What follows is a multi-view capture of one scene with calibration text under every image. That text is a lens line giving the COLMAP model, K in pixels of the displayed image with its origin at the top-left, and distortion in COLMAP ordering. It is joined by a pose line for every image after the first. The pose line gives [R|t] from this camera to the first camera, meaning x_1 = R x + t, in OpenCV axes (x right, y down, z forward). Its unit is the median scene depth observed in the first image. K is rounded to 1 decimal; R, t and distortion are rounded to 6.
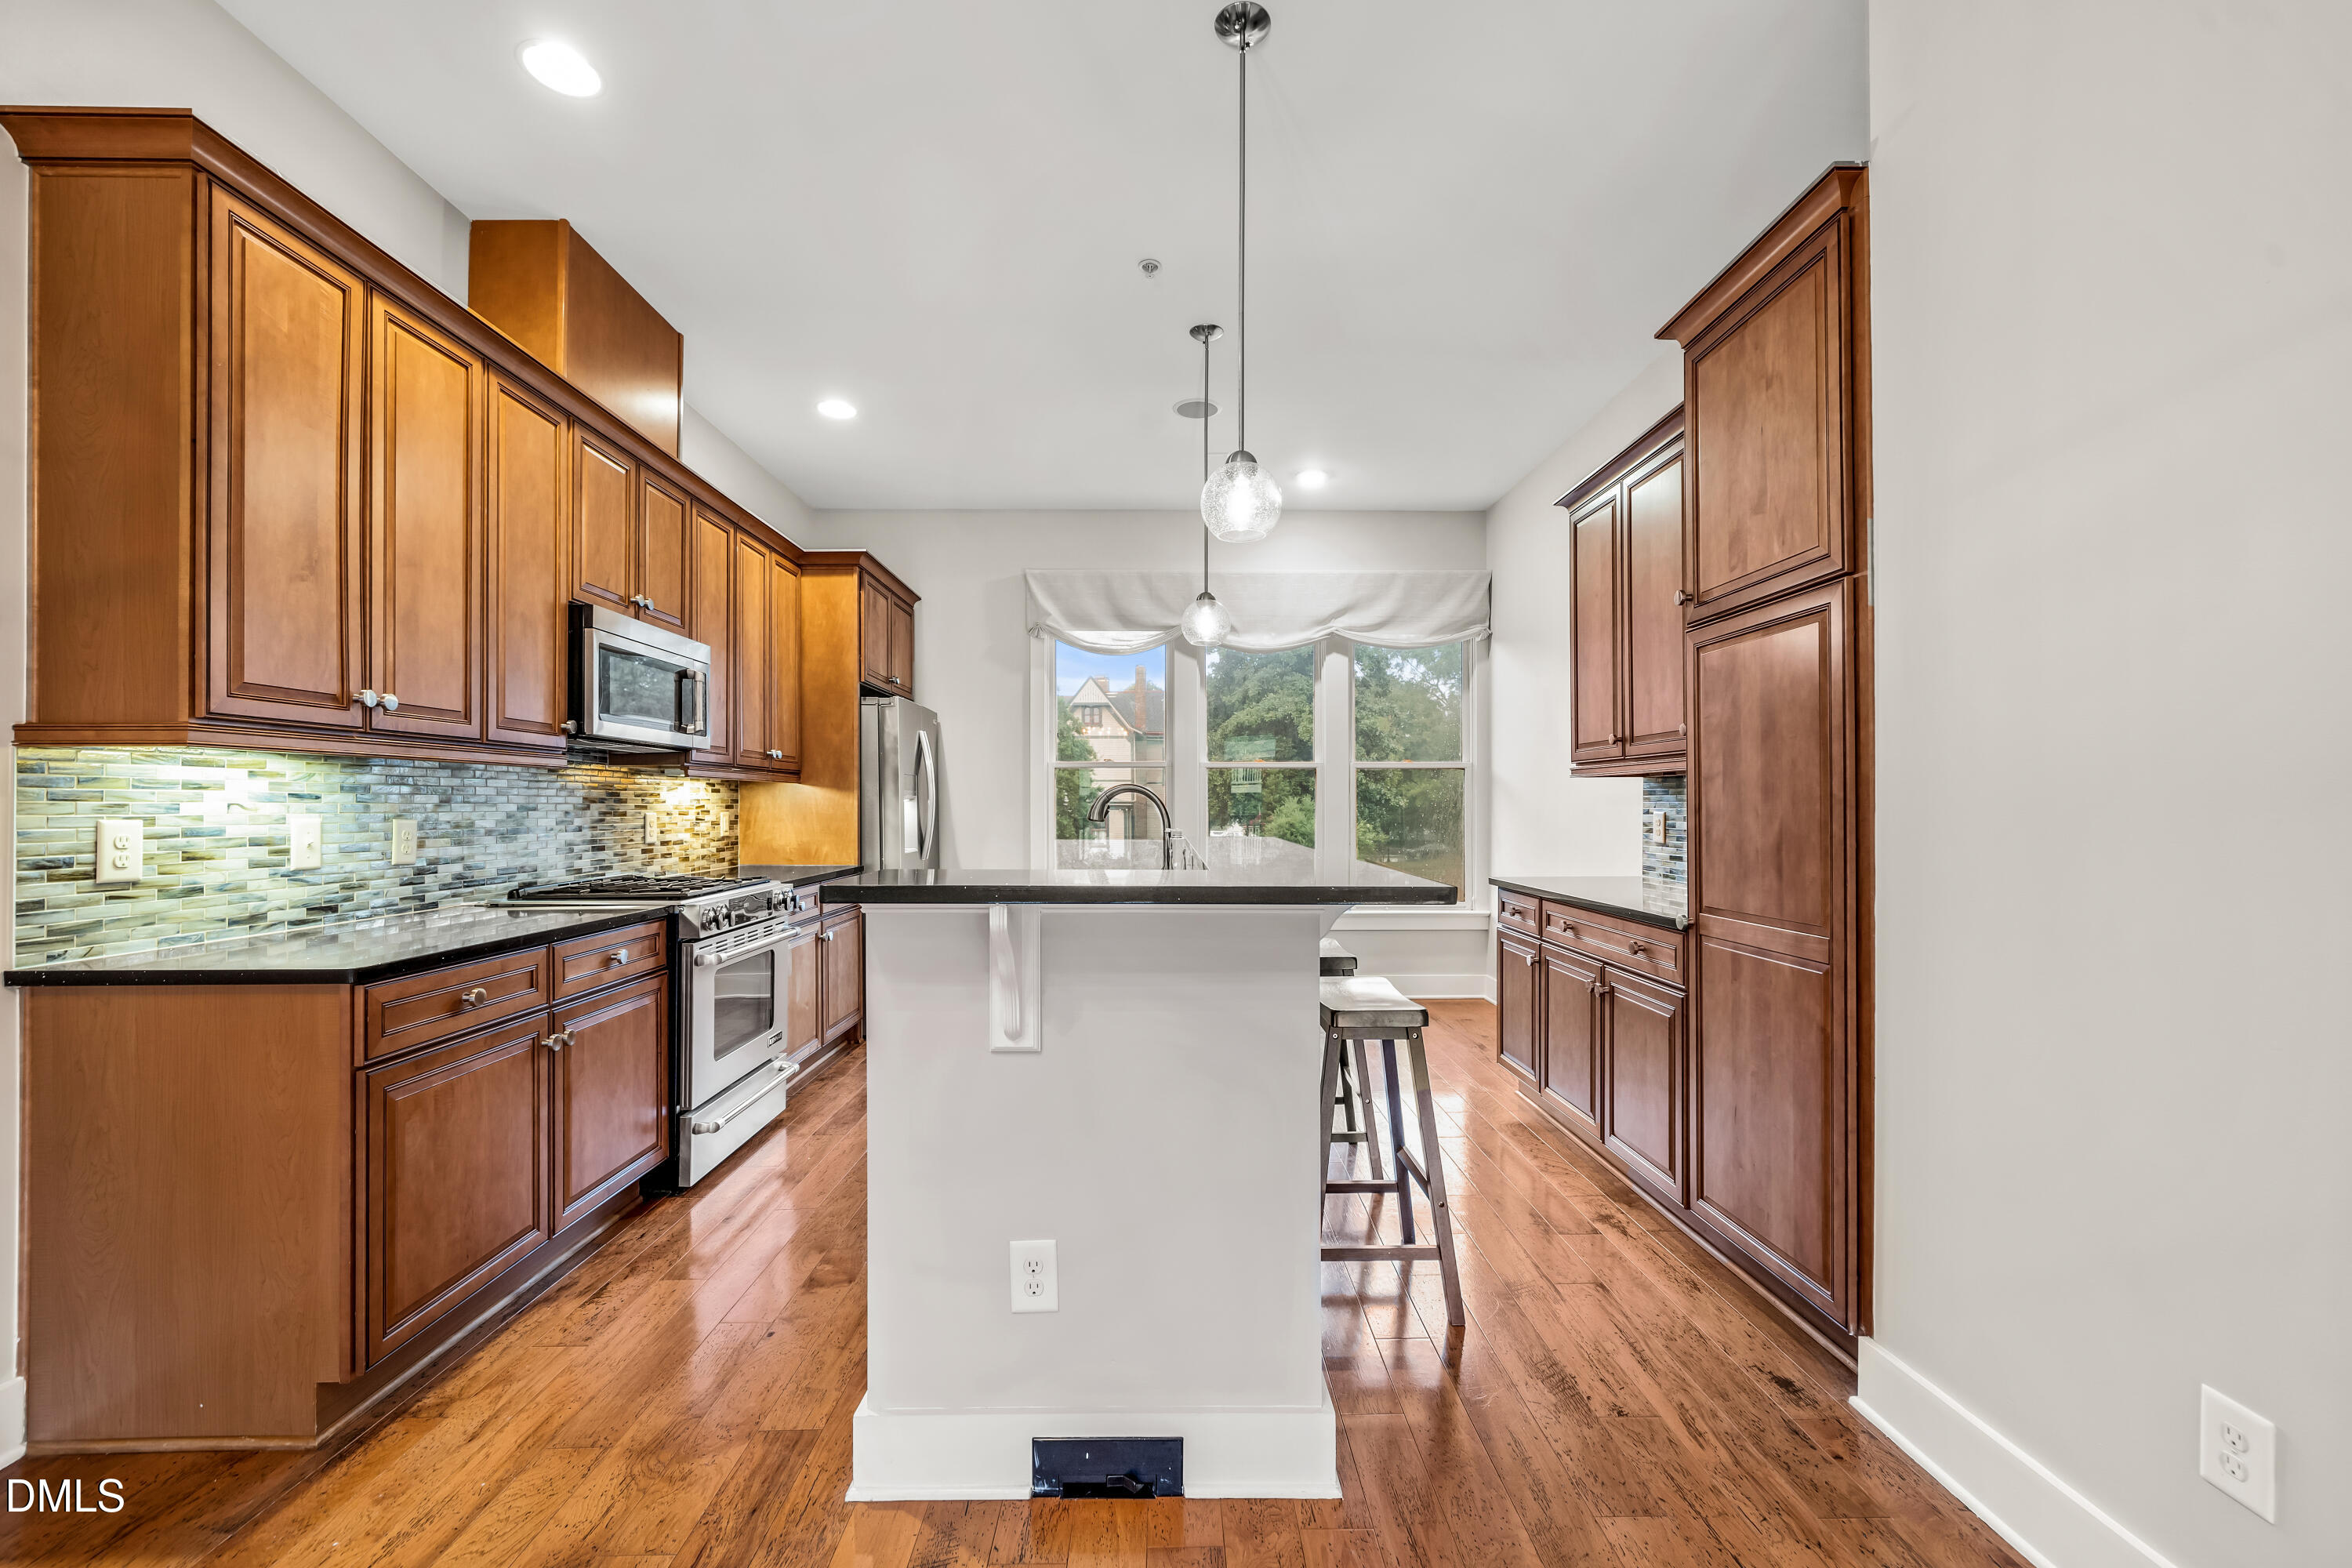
lens RADIAL K [[949.7, 0, 1184.7], [0, 949.7, 799.5], [0, 0, 1]] dist [-0.001440, 0.000089]
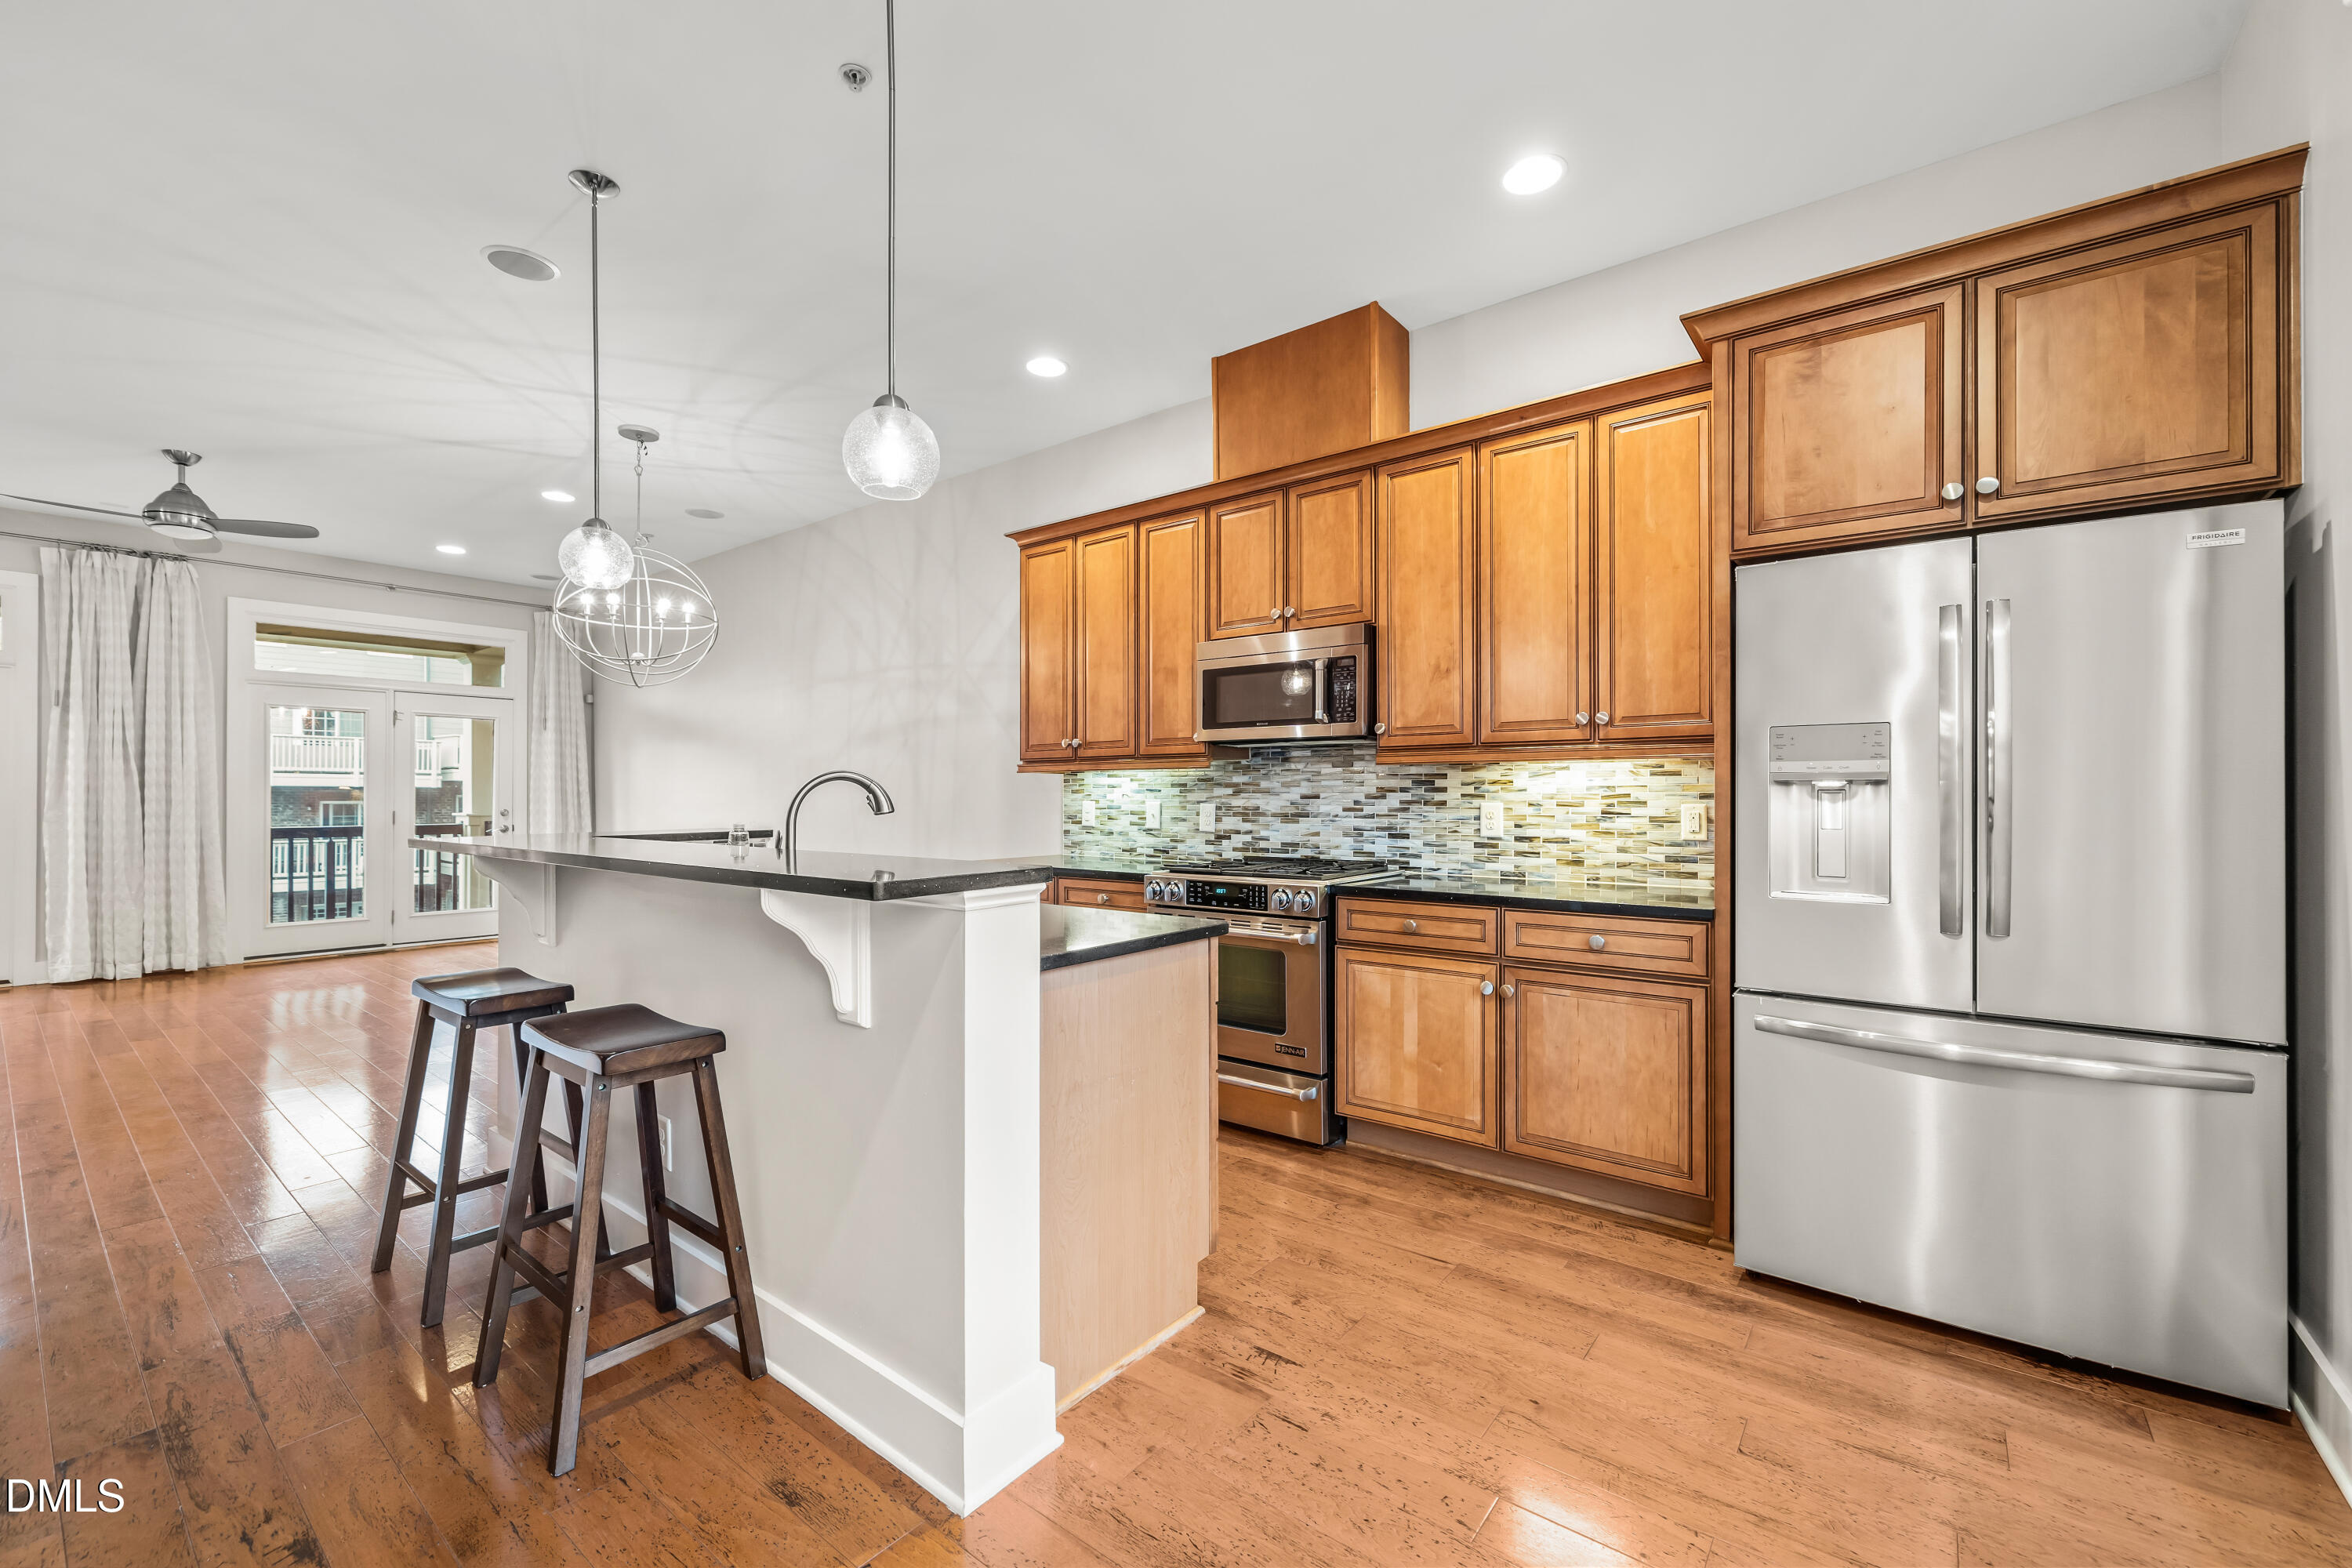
lens RADIAL K [[941.8, 0, 1196.8], [0, 941.8, 795.8], [0, 0, 1]] dist [-0.007436, 0.000019]
pose [[-0.621886, 0.002916, -0.783103, 0.432790], [0.007047, 0.999973, -0.001873, 0.009996], [0.783076, -0.006684, -0.621890, 1.914455]]
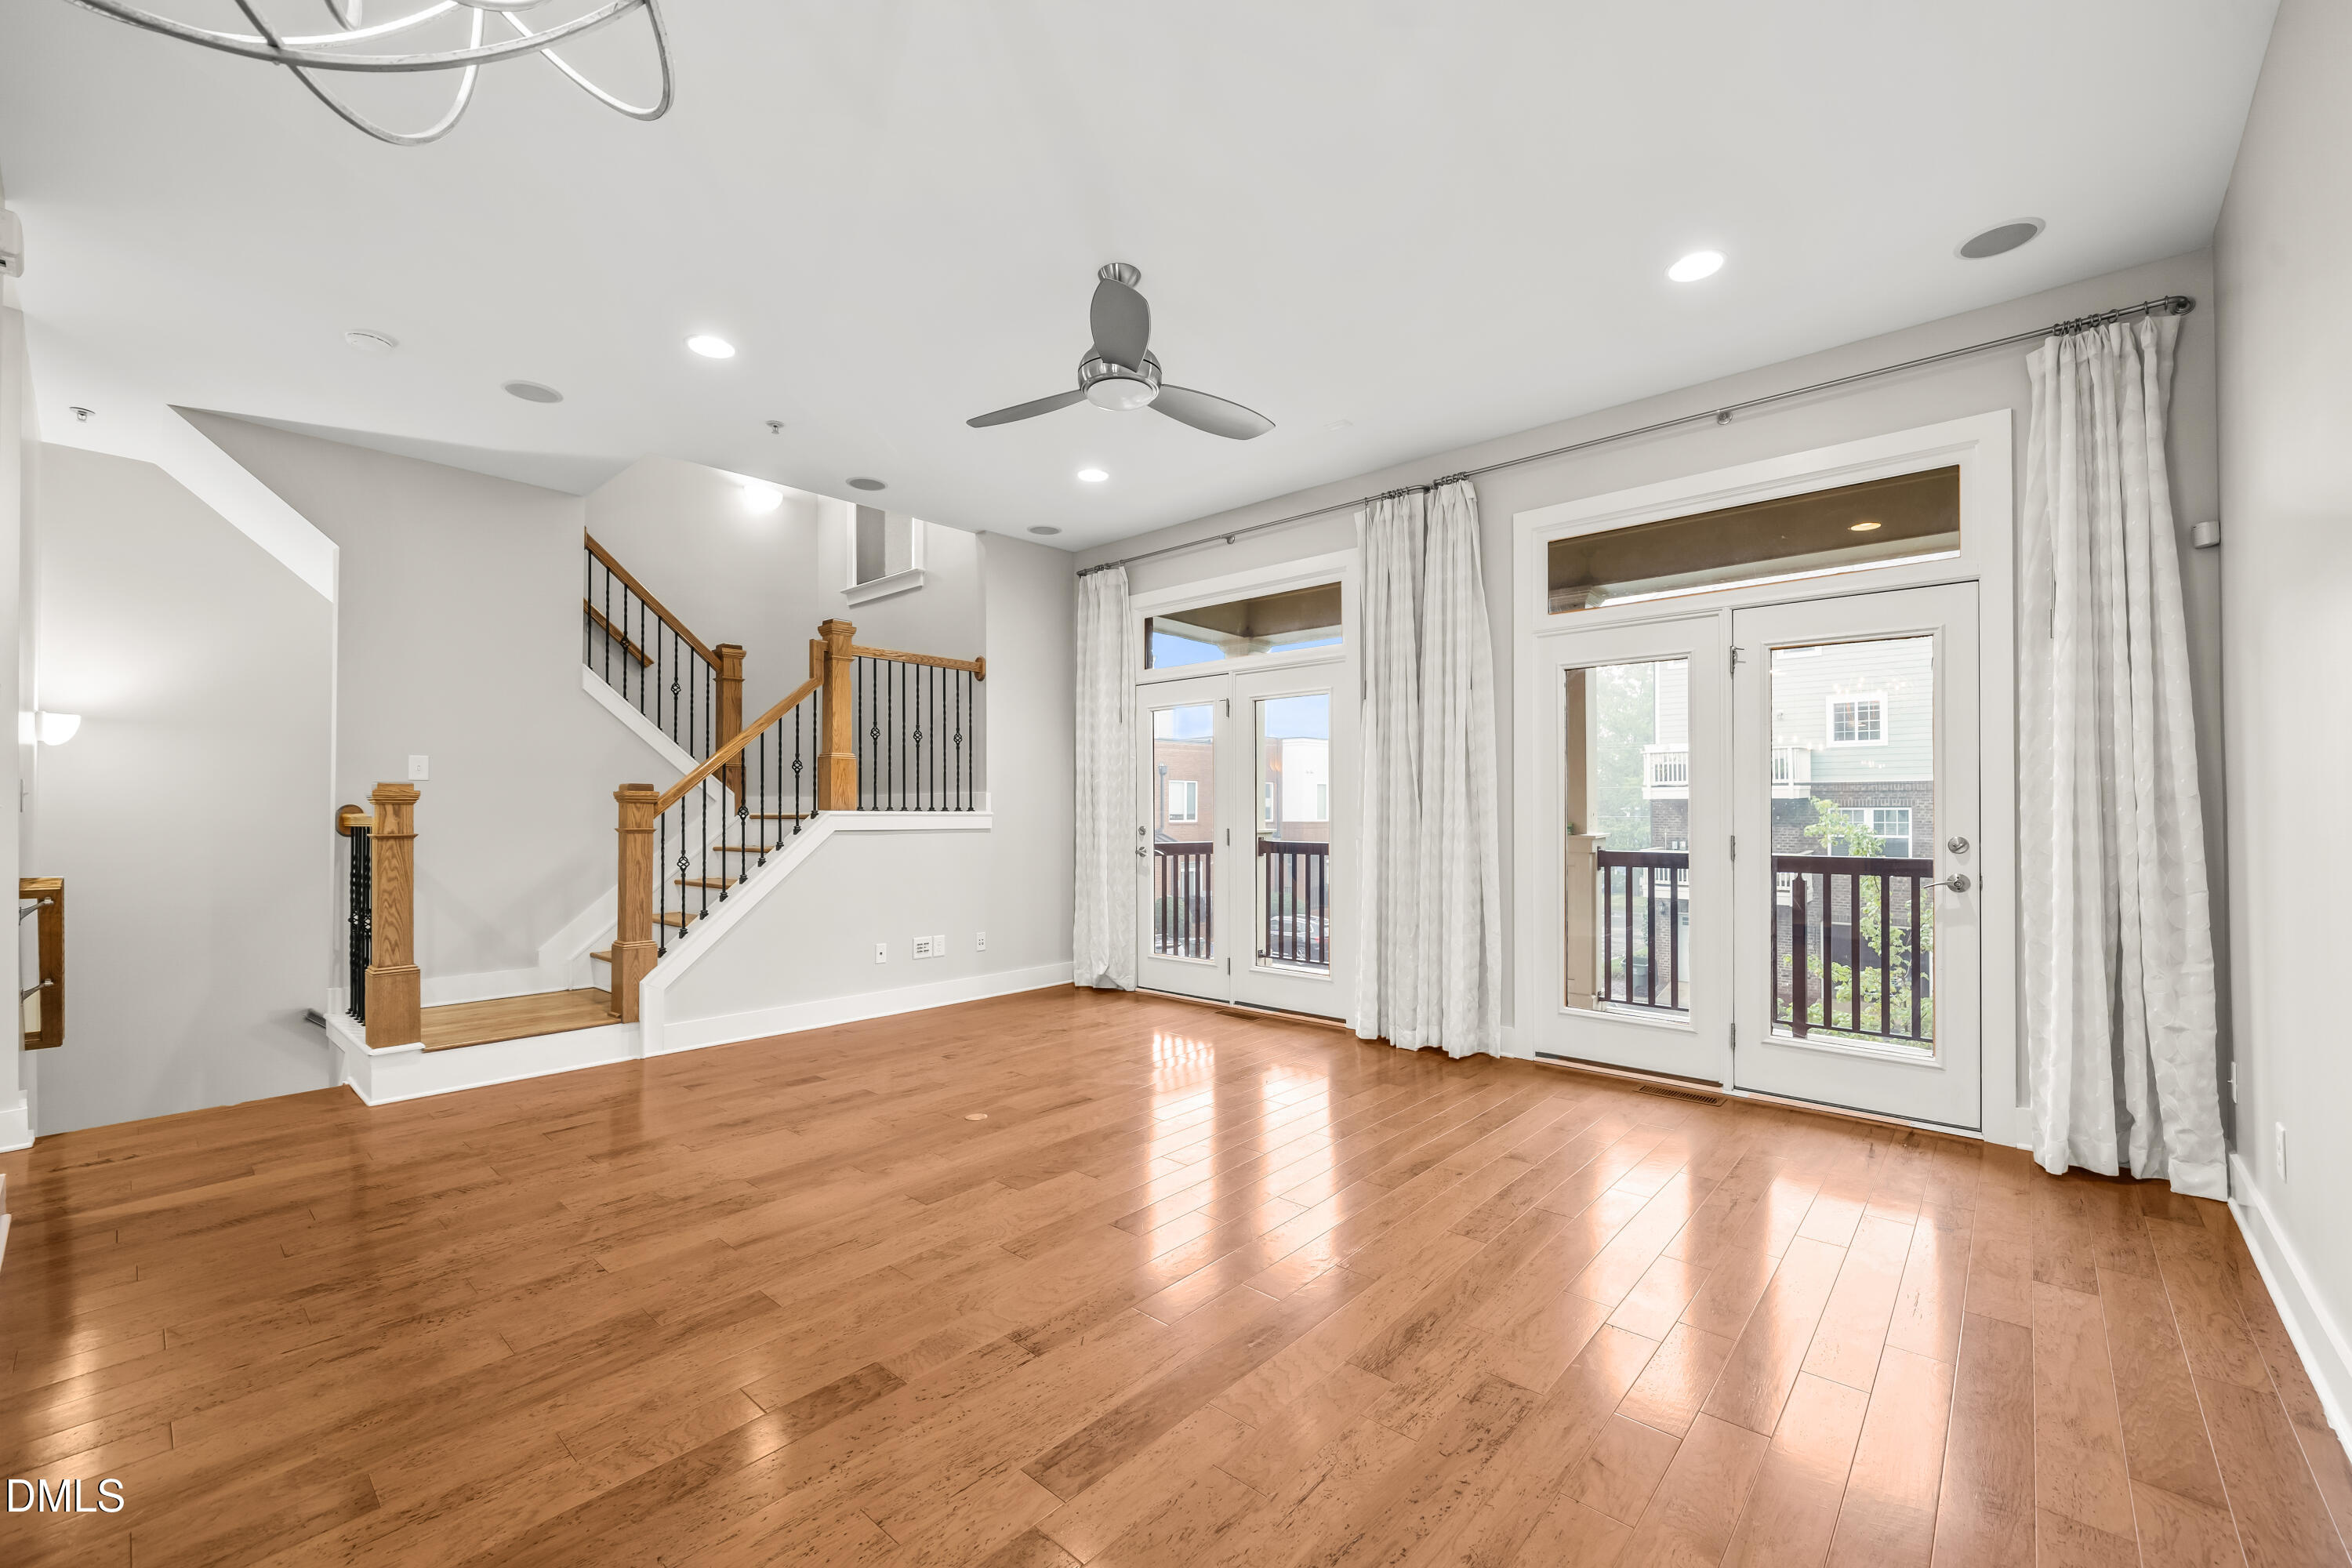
lens RADIAL K [[961.4, 0, 1188.4], [0, 961.4, 802.6], [0, 0, 1]] dist [-0.002754, -0.000078]
pose [[-0.735269, 0.010075, 0.677701, -0.596728], [0.000479, 0.999897, -0.014346, 0.002097], [-0.677776, -0.010223, -0.735198, 0.113104]]
